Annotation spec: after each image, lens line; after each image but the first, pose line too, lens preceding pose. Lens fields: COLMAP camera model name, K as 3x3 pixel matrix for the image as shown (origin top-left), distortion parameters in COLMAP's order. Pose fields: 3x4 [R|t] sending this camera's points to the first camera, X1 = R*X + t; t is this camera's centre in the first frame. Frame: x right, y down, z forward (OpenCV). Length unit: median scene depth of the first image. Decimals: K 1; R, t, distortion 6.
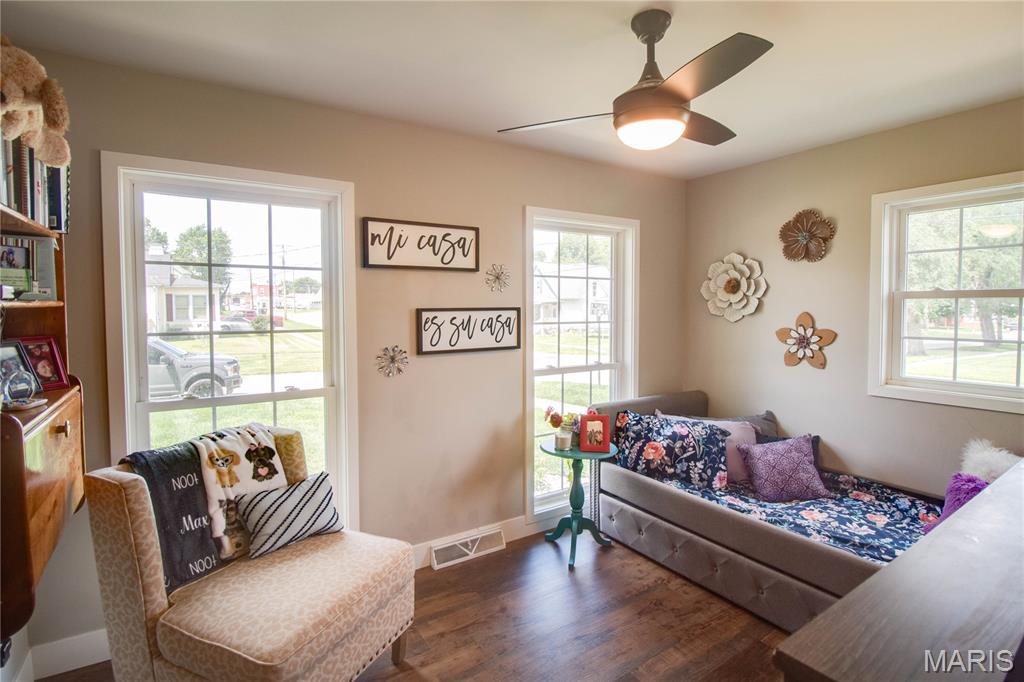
lens RADIAL K [[486.6, 0, 514.2], [0, 486.6, 334.8], [0, 0, 1]] dist [-0.014084, -0.002987]
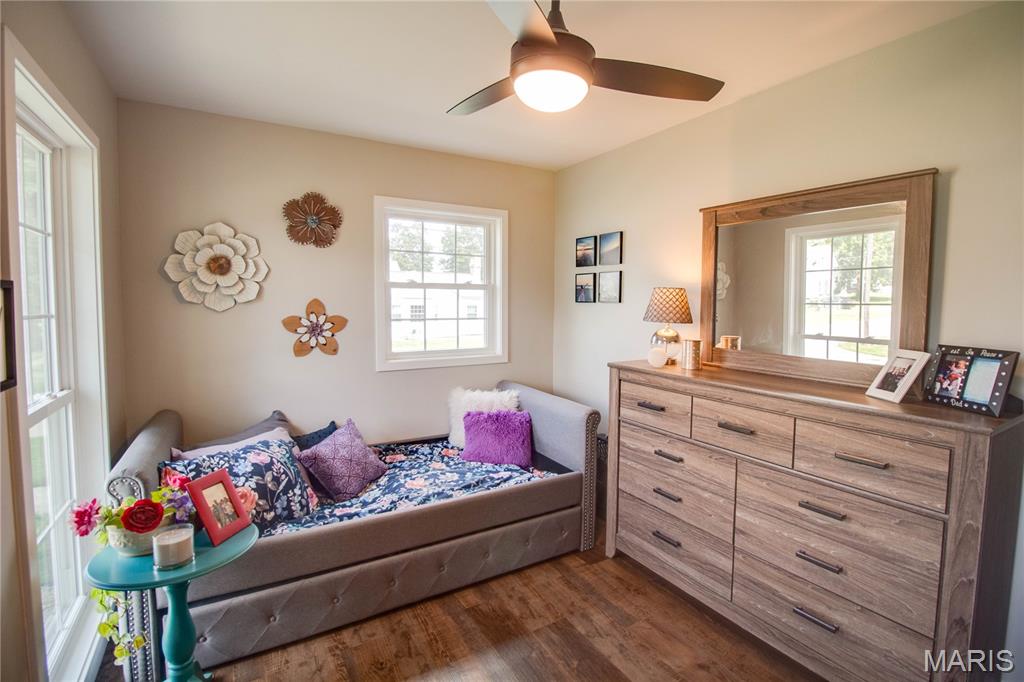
lens RADIAL K [[486.6, 0, 506.7], [0, 486.6, 331.6], [0, 0, 1]] dist [-0.014084, -0.002987]
pose [[0.043469, -0.060842, 0.997200, -0.386012], [0.046306, 0.997194, 0.058824, -0.022653], [-0.997981, 0.043619, 0.046165, 0.628369]]
